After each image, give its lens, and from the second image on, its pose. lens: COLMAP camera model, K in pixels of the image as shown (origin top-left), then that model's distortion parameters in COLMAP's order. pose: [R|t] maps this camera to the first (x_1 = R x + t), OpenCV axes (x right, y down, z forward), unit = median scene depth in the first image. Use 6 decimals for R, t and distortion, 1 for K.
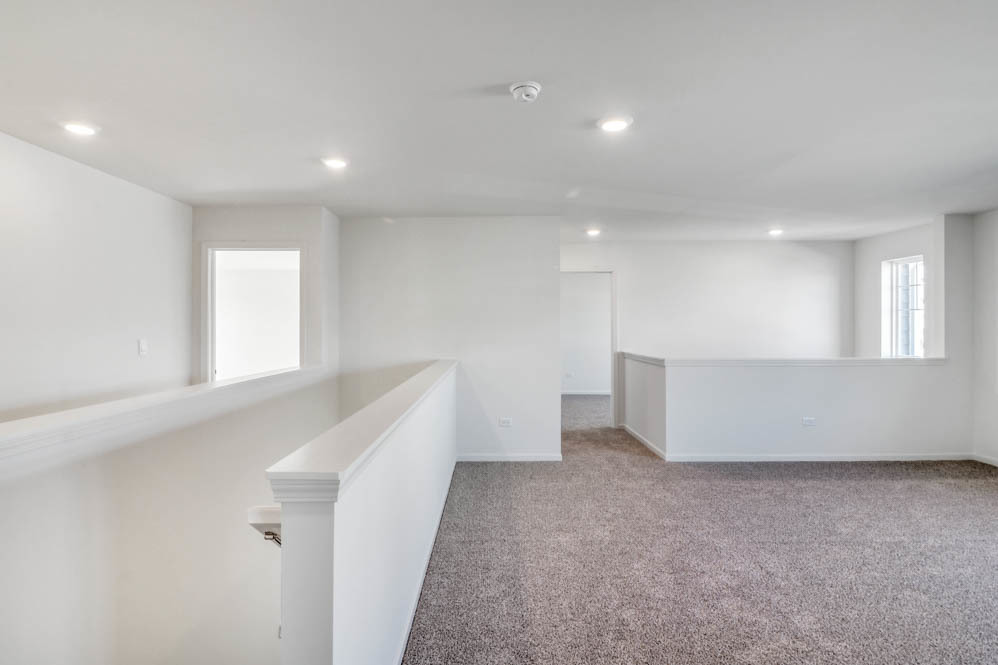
lens RADIAL K [[508.7, 0, 494.1], [0, 508.7, 319.9], [0, 0, 1]] dist [-0.000022, -0.013037]
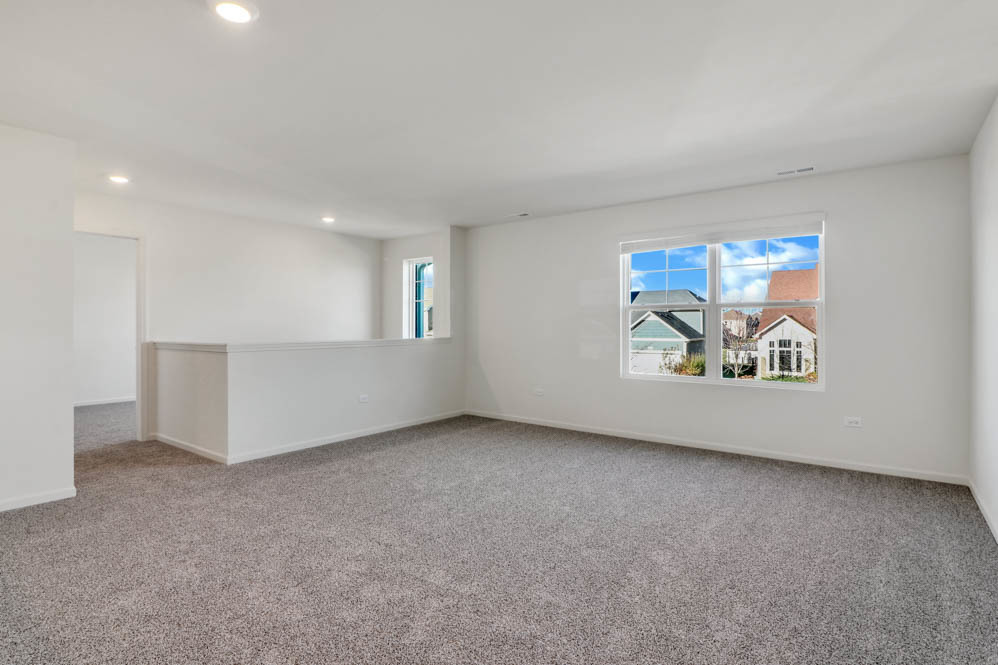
lens RADIAL K [[508.7, 0, 494.1], [0, 508.7, 319.9], [0, 0, 1]] dist [-0.000022, -0.013037]
pose [[0.611216, 0.005937, 0.791441, -0.073633], [-0.005086, 0.999981, -0.003573, 0.045164], [-0.791447, -0.001841, 0.611235, 0.160055]]
